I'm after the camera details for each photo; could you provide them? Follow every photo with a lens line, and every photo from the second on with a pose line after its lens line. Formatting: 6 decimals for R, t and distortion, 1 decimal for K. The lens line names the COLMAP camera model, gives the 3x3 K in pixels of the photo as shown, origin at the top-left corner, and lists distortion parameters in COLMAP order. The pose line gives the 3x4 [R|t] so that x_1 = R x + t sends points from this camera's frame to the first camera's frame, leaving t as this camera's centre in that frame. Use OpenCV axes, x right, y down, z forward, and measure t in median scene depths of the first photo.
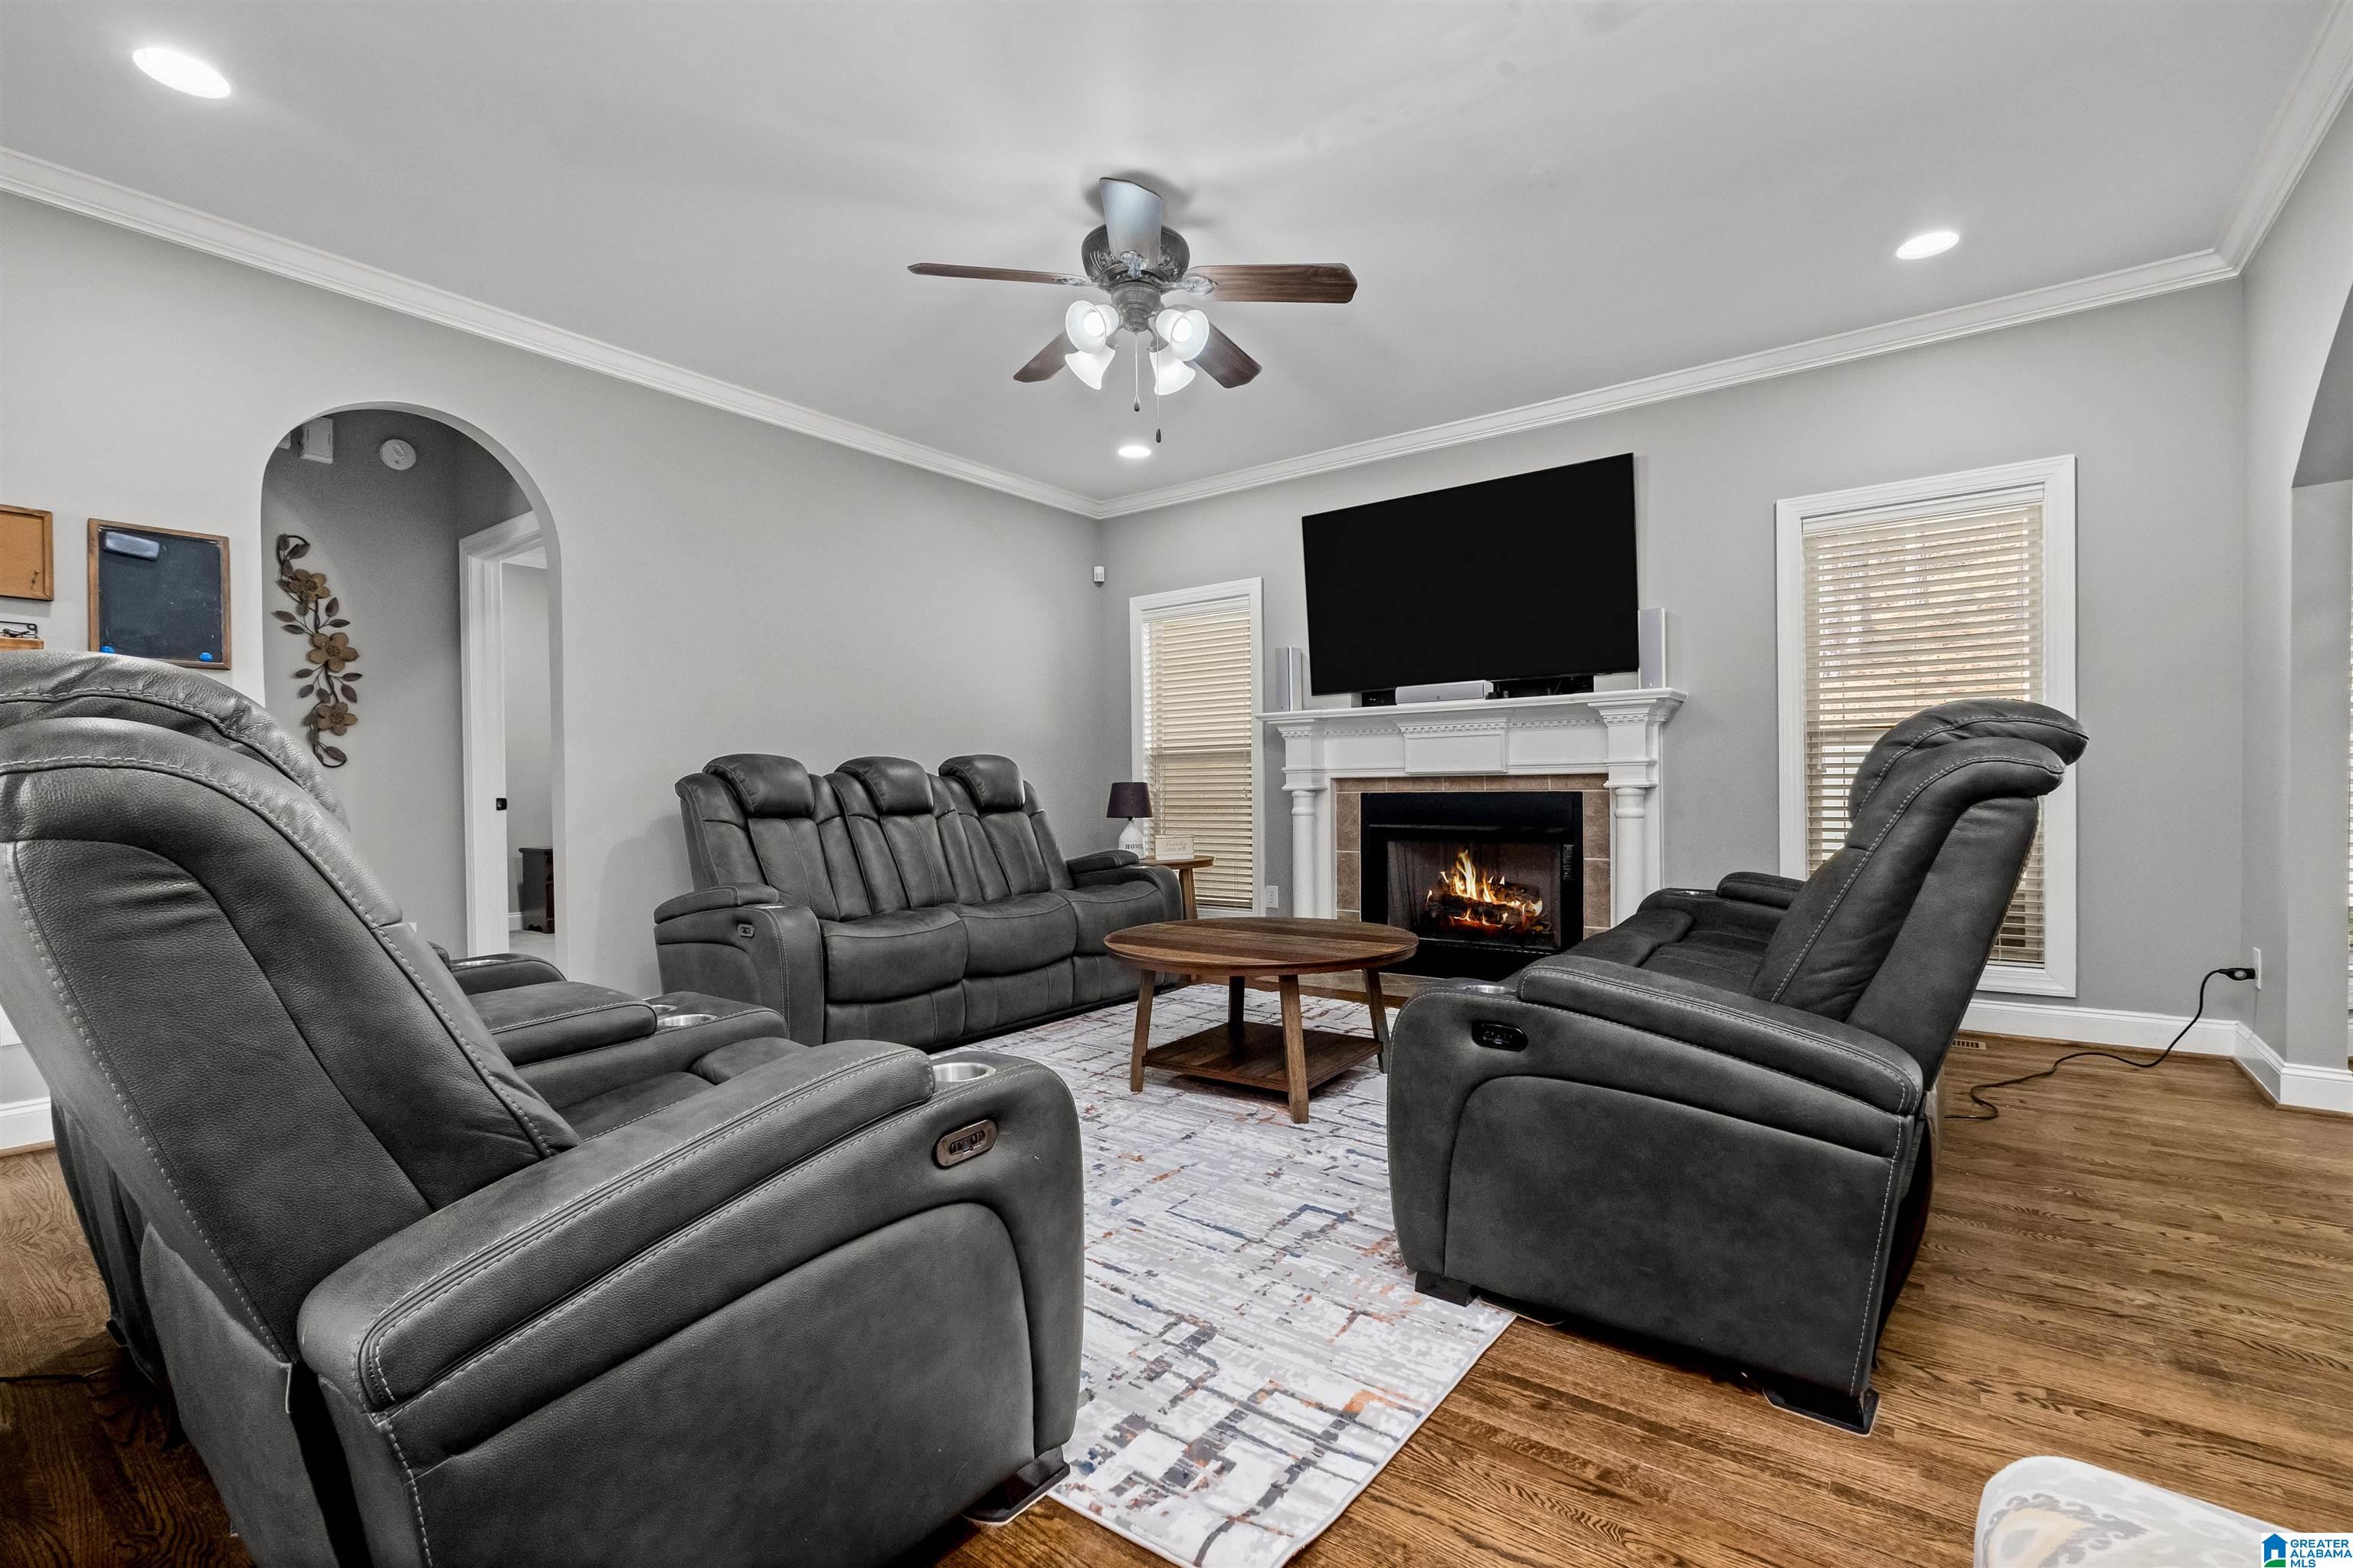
lens RADIAL K [[1038.7, 0, 1177.9], [0, 1038.7, 791.2], [0, 0, 1]] dist [-0.002692, -0.000554]
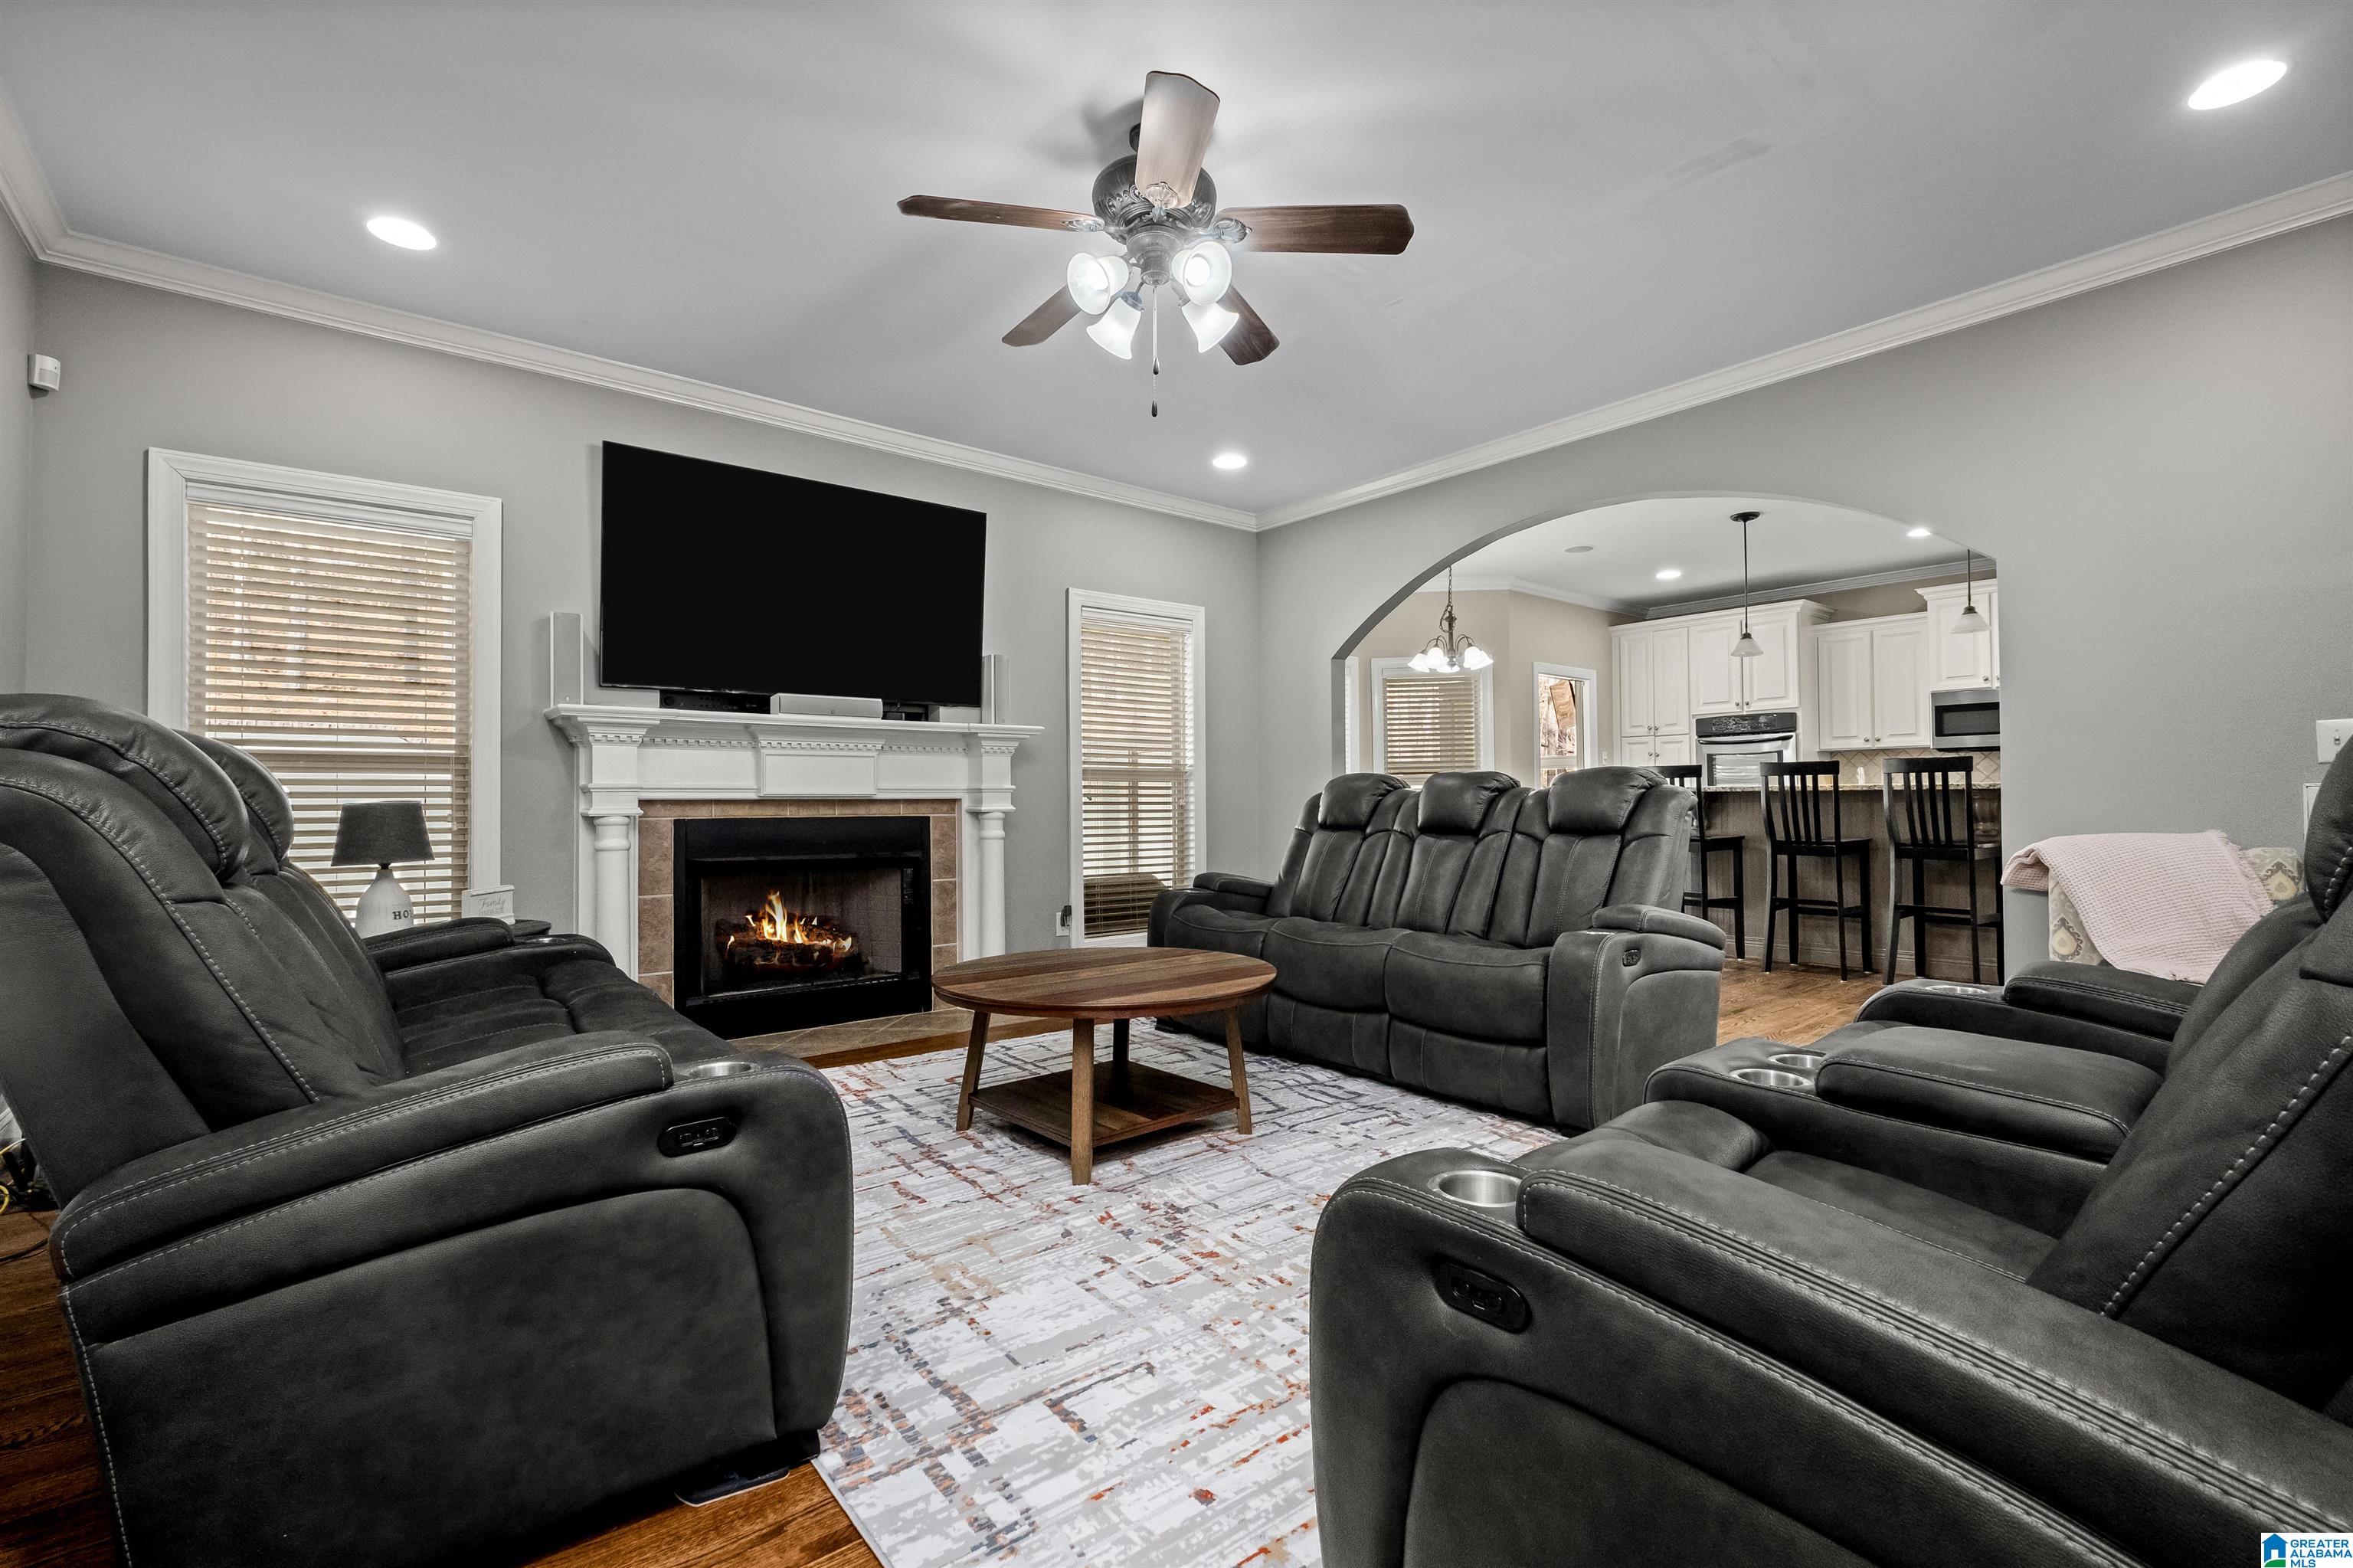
lens RADIAL K [[1038.7, 0, 1177.9], [0, 1038.7, 791.2], [0, 0, 1]] dist [-0.002692, -0.000554]
pose [[0.236030, 0.022956, 0.971475, -0.556123], [0.007861, 0.999643, -0.025531, 0.003929], [-0.971714, 0.013663, 0.235765, 0.503075]]
